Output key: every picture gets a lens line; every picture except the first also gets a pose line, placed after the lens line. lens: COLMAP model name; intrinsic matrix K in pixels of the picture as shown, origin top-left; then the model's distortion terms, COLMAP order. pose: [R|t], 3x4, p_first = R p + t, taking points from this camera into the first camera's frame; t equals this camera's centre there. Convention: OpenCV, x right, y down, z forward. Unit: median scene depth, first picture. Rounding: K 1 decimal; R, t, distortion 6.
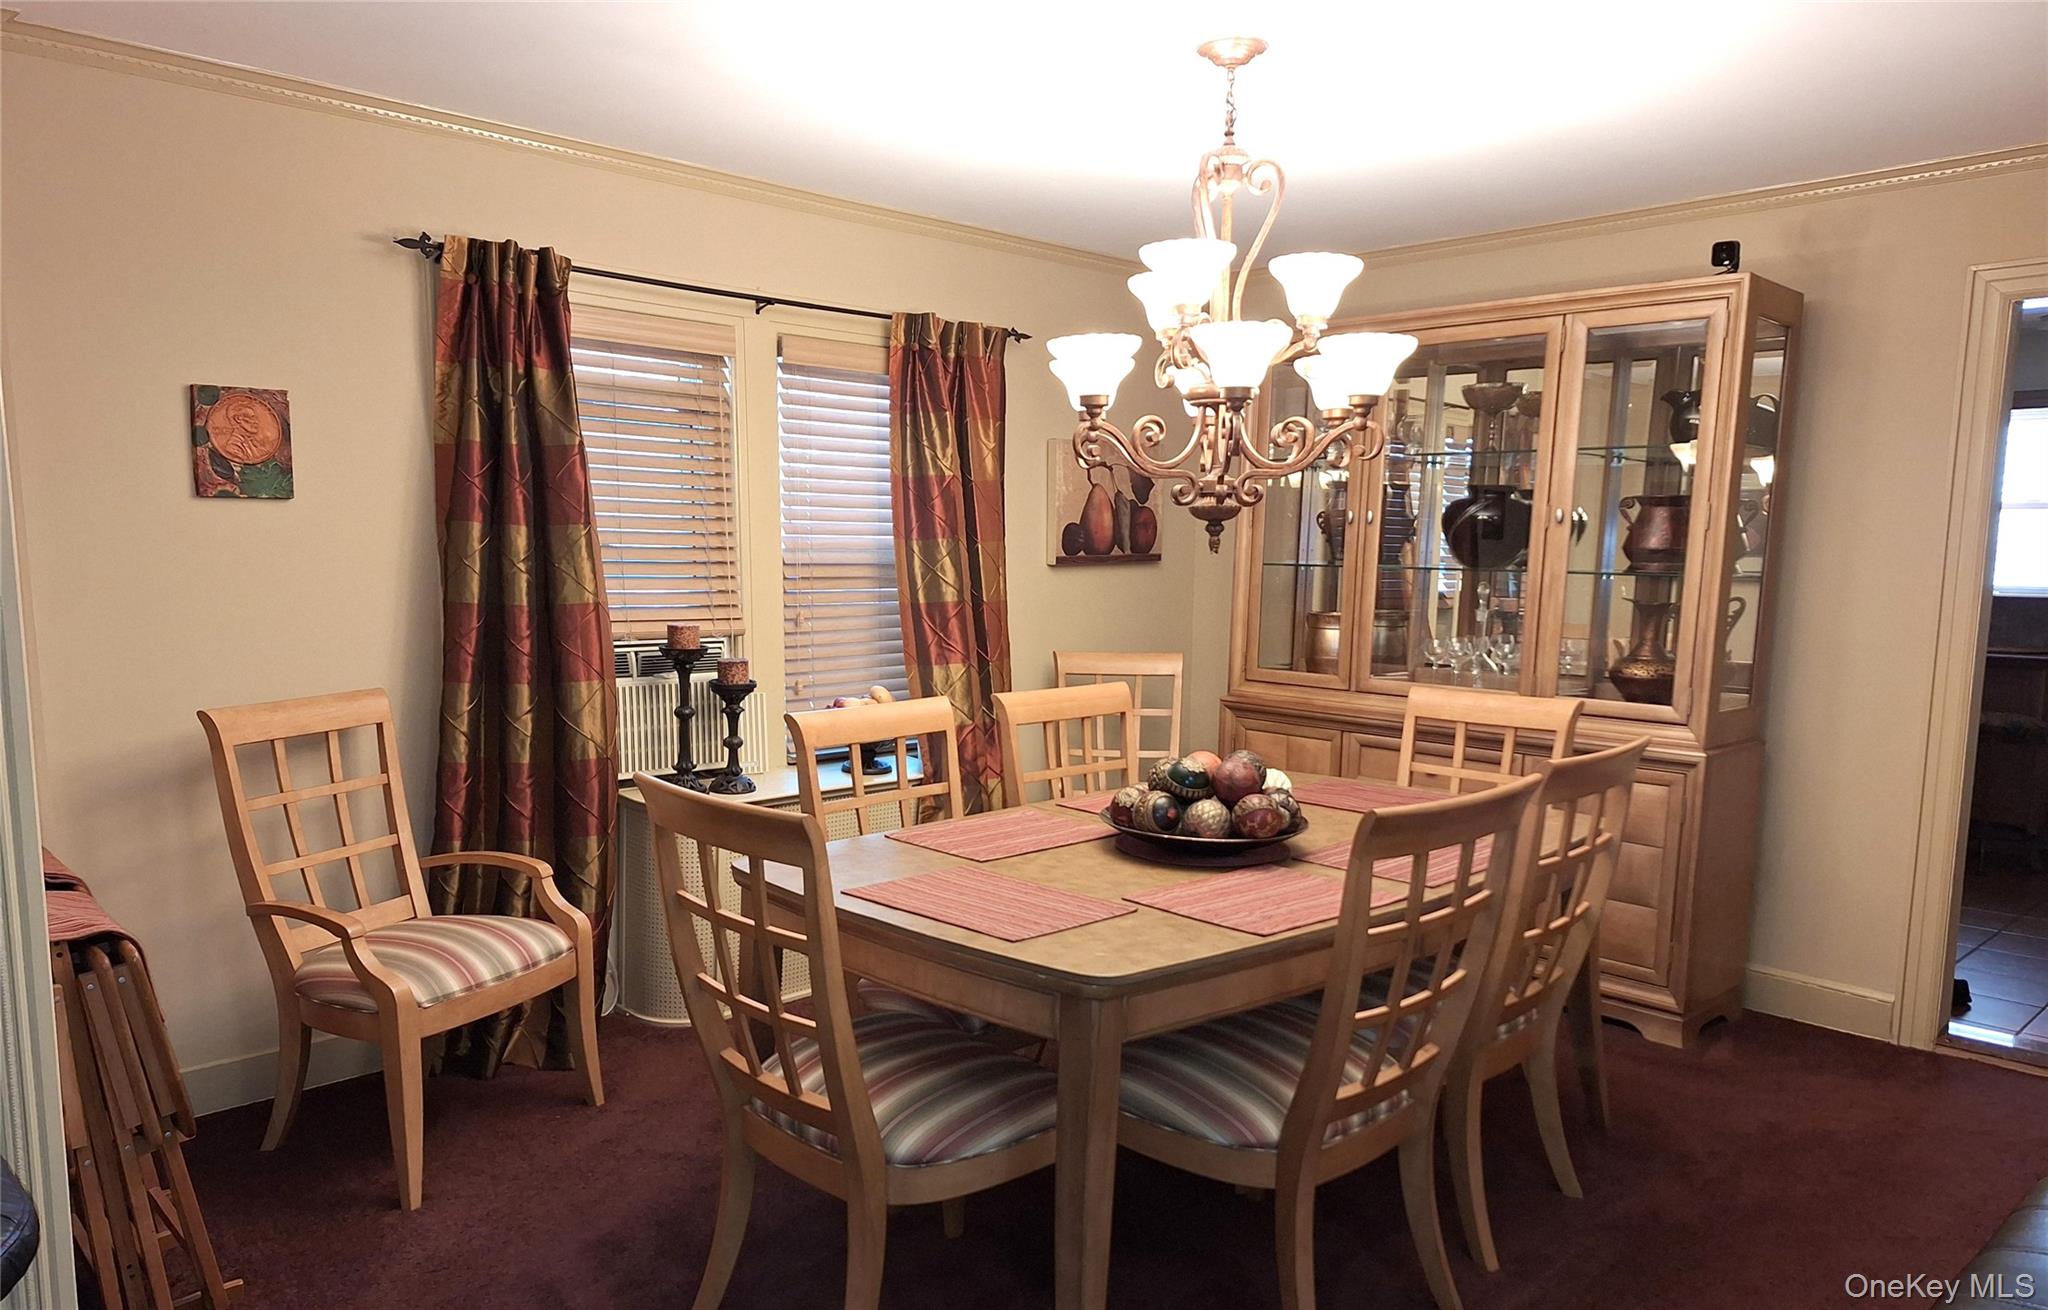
lens RADIAL K [[1377.9, 0, 1019.6], [0, 1377.9, 741.3], [0, 0, 1]] dist [0.086790, -0.098064]
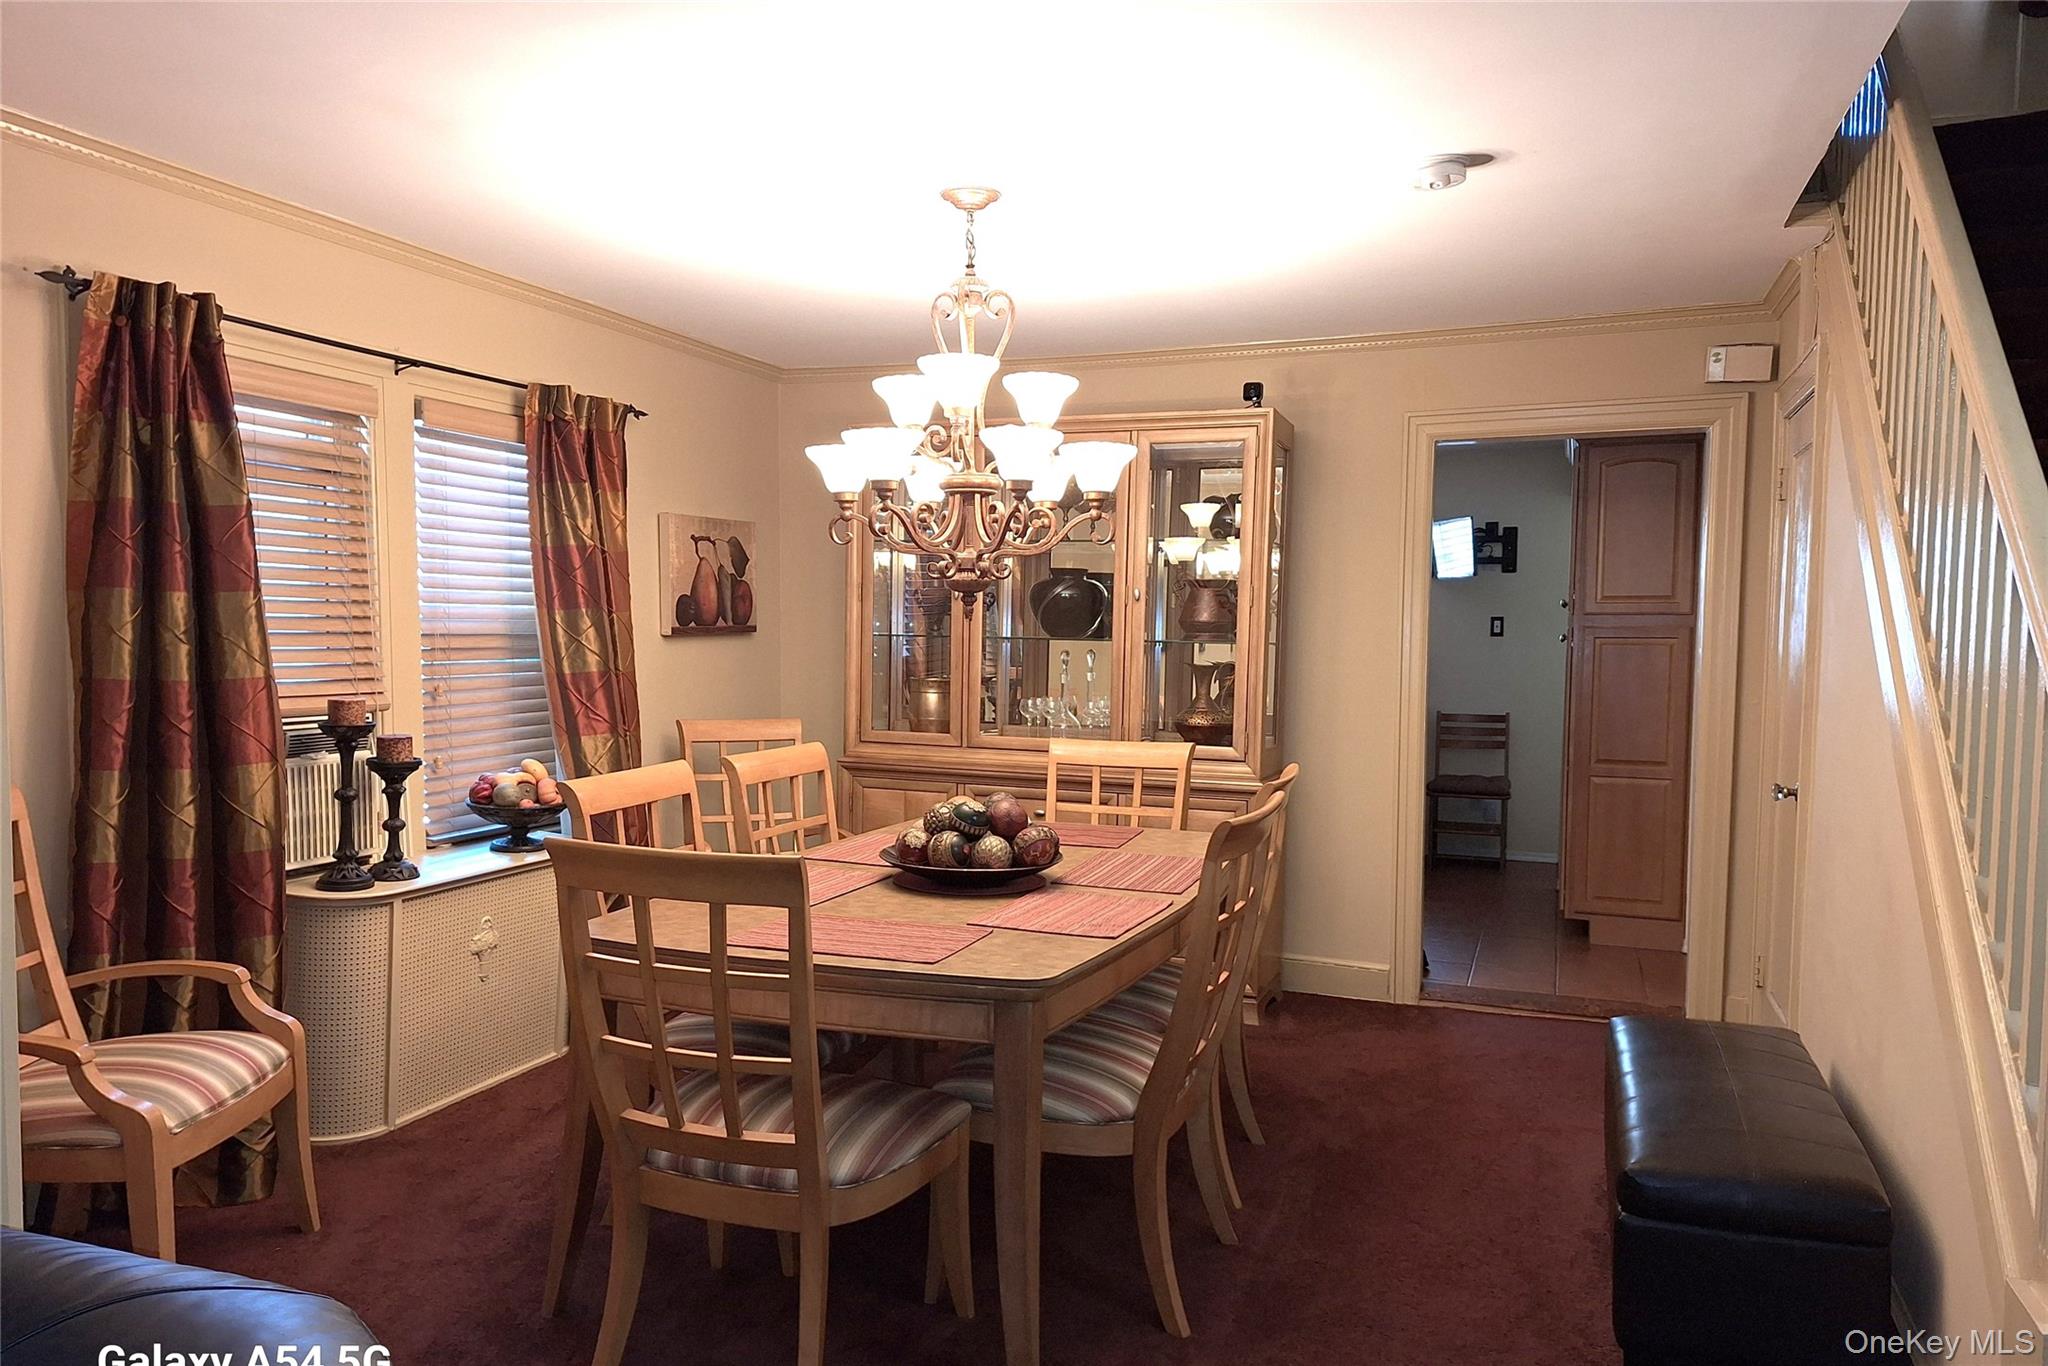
lens RADIAL K [[1376.3, 0, 1025.7], [0, 1376.3, 717.4], [0, 0, 1]] dist [0.091270, -0.121318]
pose [[0.904770, -0.030281, 0.424822, -0.223861], [0.060653, 0.996464, -0.058150, 0.009208], [-0.421559, 0.078379, 0.903407, -0.029796]]
